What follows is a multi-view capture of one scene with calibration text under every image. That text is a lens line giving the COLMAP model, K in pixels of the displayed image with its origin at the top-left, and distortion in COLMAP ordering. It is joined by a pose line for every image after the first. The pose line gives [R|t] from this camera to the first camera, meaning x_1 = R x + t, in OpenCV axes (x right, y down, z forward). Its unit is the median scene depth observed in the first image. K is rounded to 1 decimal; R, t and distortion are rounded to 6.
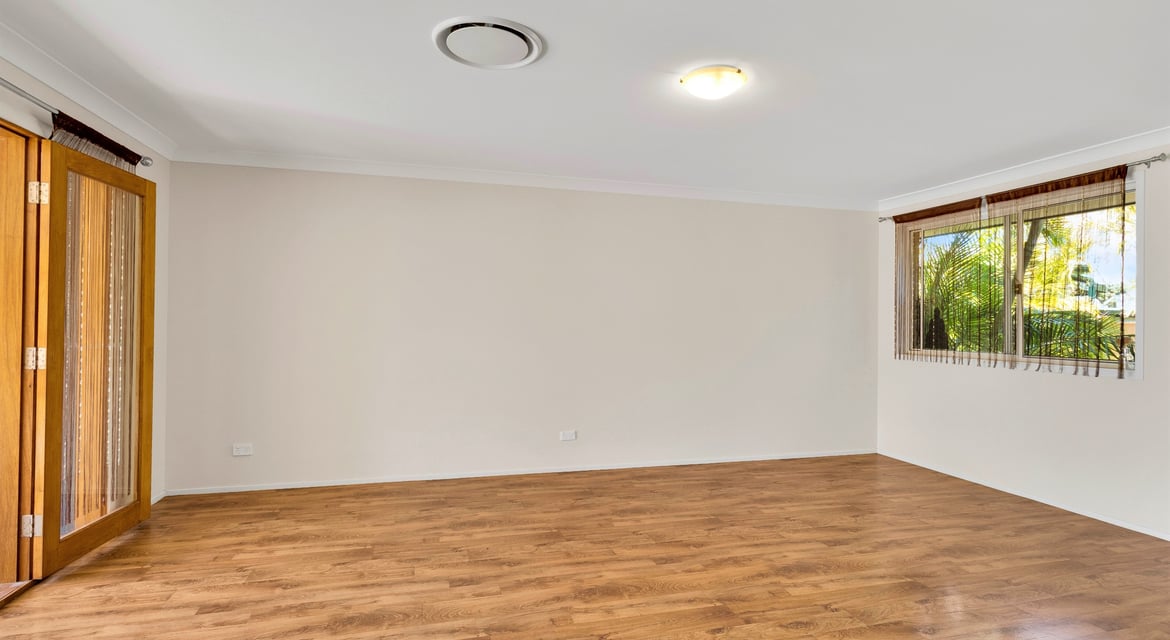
lens RADIAL K [[550.7, 0, 585.0], [0, 550.7, 320.0], [0, 0, 1]] dist [0.001858, 0.000141]
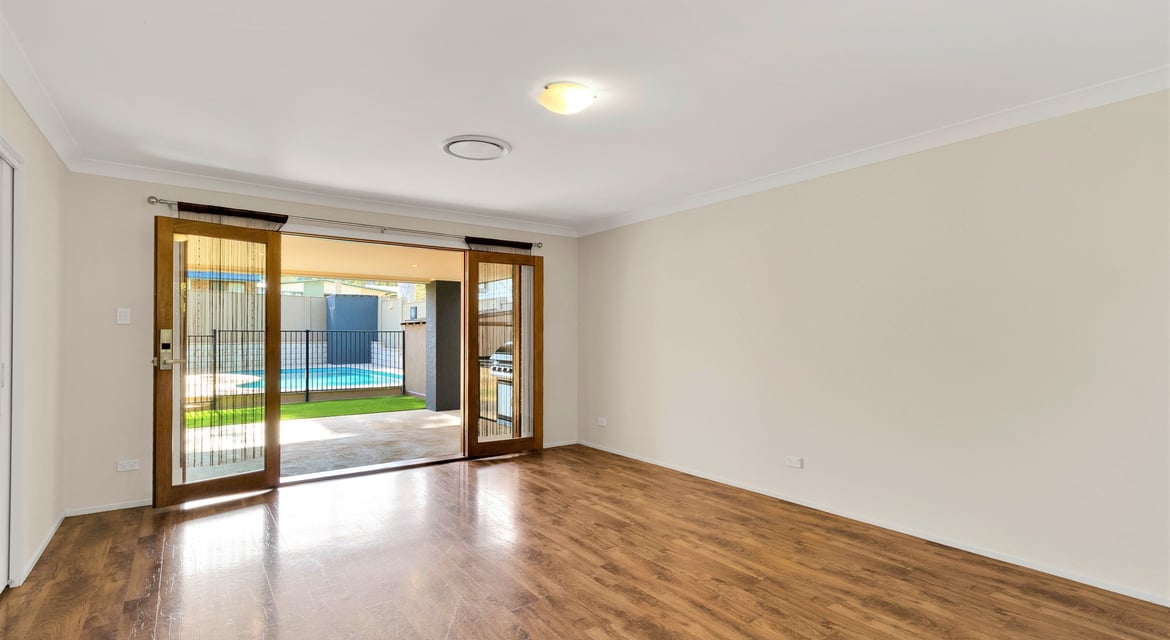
lens RADIAL K [[550.7, 0, 585.0], [0, 550.7, 320.0], [0, 0, 1]] dist [0.001858, 0.000141]
pose [[0.363036, -0.042109, -0.930823, 0.909183], [0.004929, 0.999051, -0.043273, 0.029696], [0.931762, 0.011122, 0.362899, 0.504757]]
